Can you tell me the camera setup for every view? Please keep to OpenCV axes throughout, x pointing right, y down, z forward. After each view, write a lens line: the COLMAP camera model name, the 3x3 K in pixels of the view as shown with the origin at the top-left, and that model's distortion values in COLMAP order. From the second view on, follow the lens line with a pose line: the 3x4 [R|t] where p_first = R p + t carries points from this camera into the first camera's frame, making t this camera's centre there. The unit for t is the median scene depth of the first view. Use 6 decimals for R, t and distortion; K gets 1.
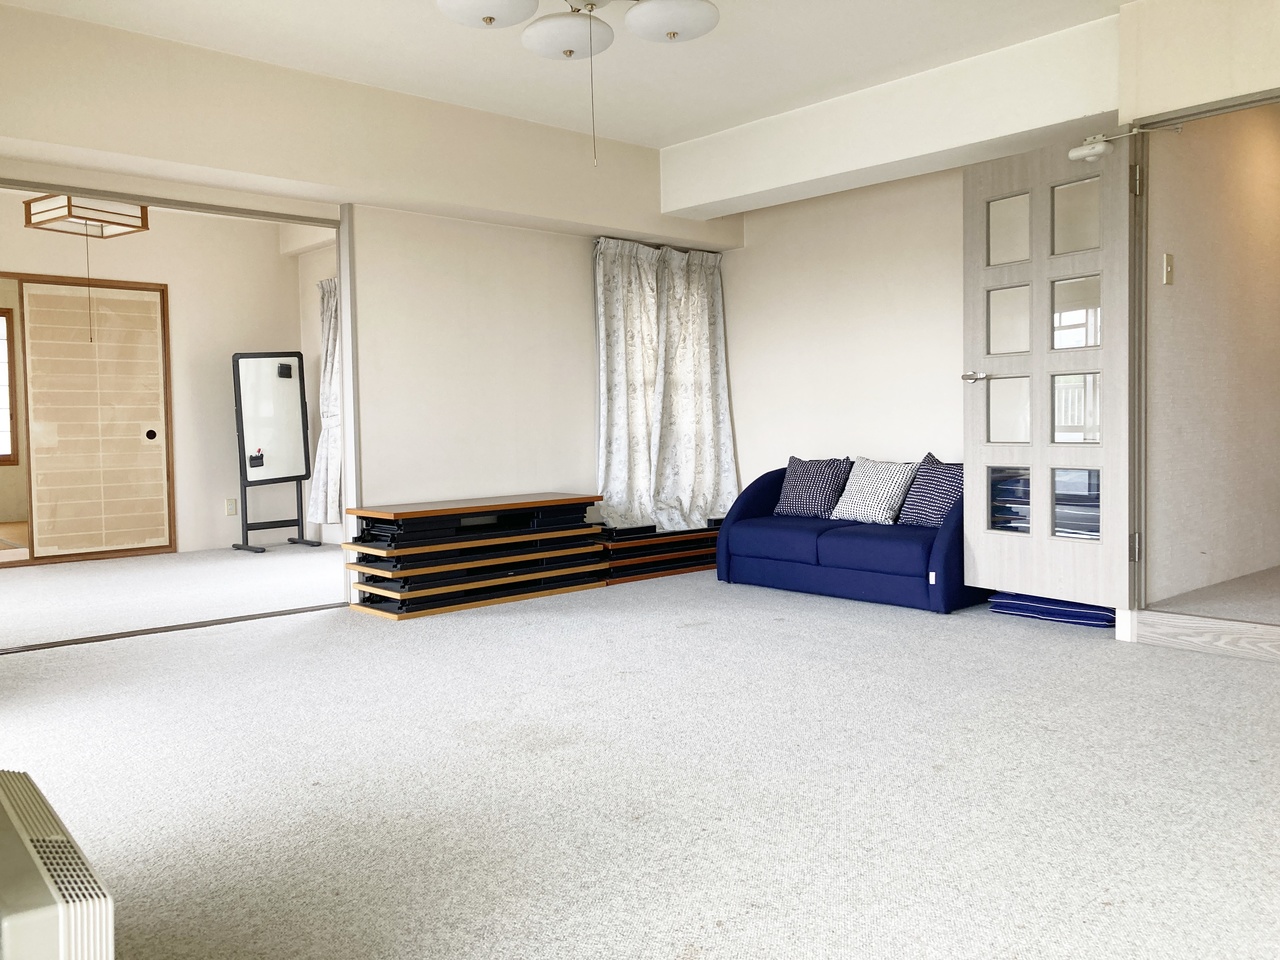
lens RADIAL K [[1061.6, 0, 640.0], [0, 1061.6, 480.0], [0, 0, 1]] dist [0.009634, 0.003021]
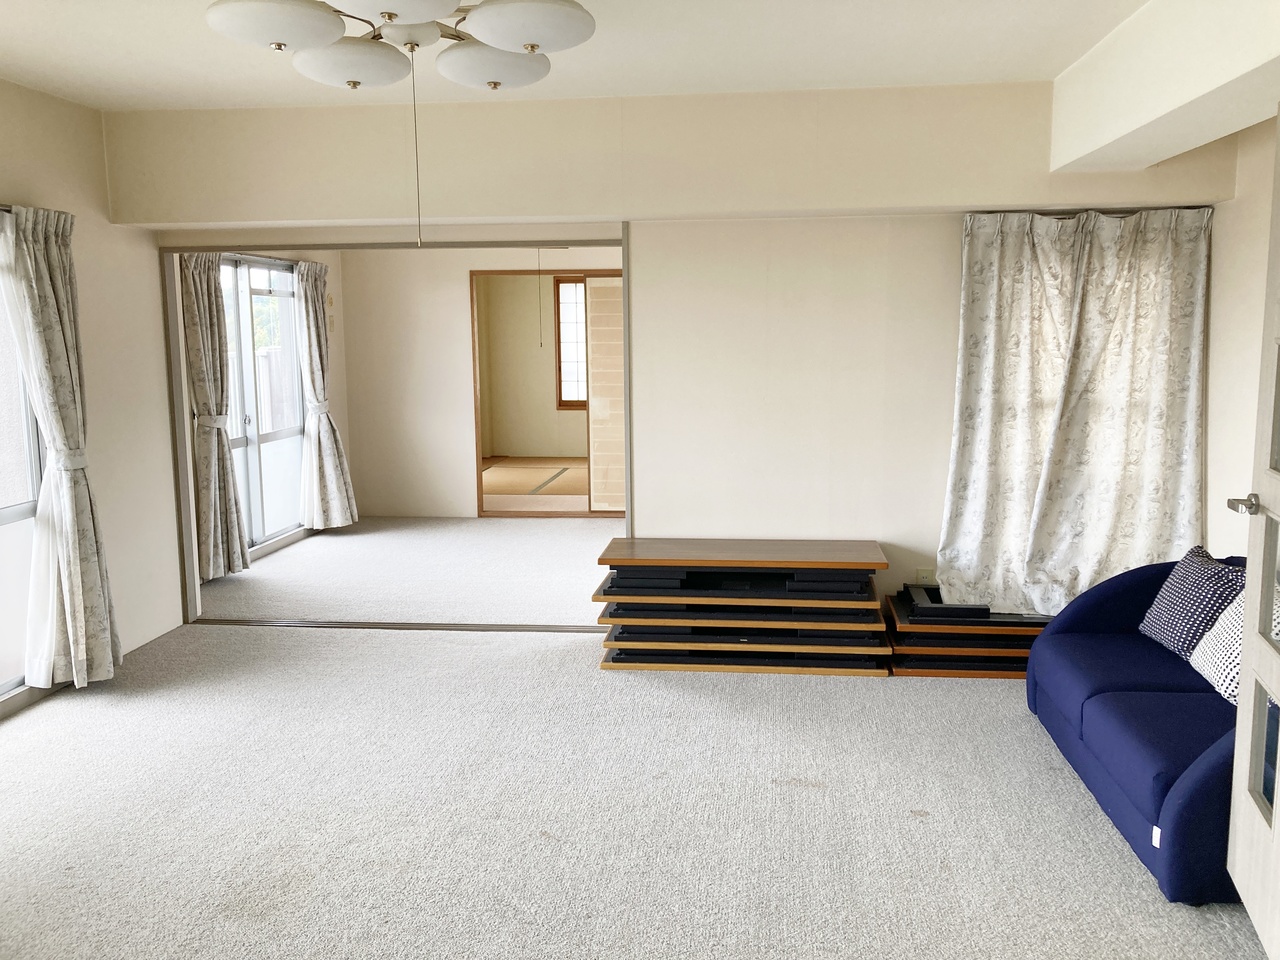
lens RADIAL K [[1042.6, 0, 640.0], [0, 1042.6, 434.7], [0, 0, 1]] dist [0.001183, 0.001690]
pose [[0.637871, 0.087647, -0.765139, 0.380763], [-0.037100, 0.995847, 0.083146, -0.121358], [0.769249, -0.024650, 0.638473, 0.333902]]
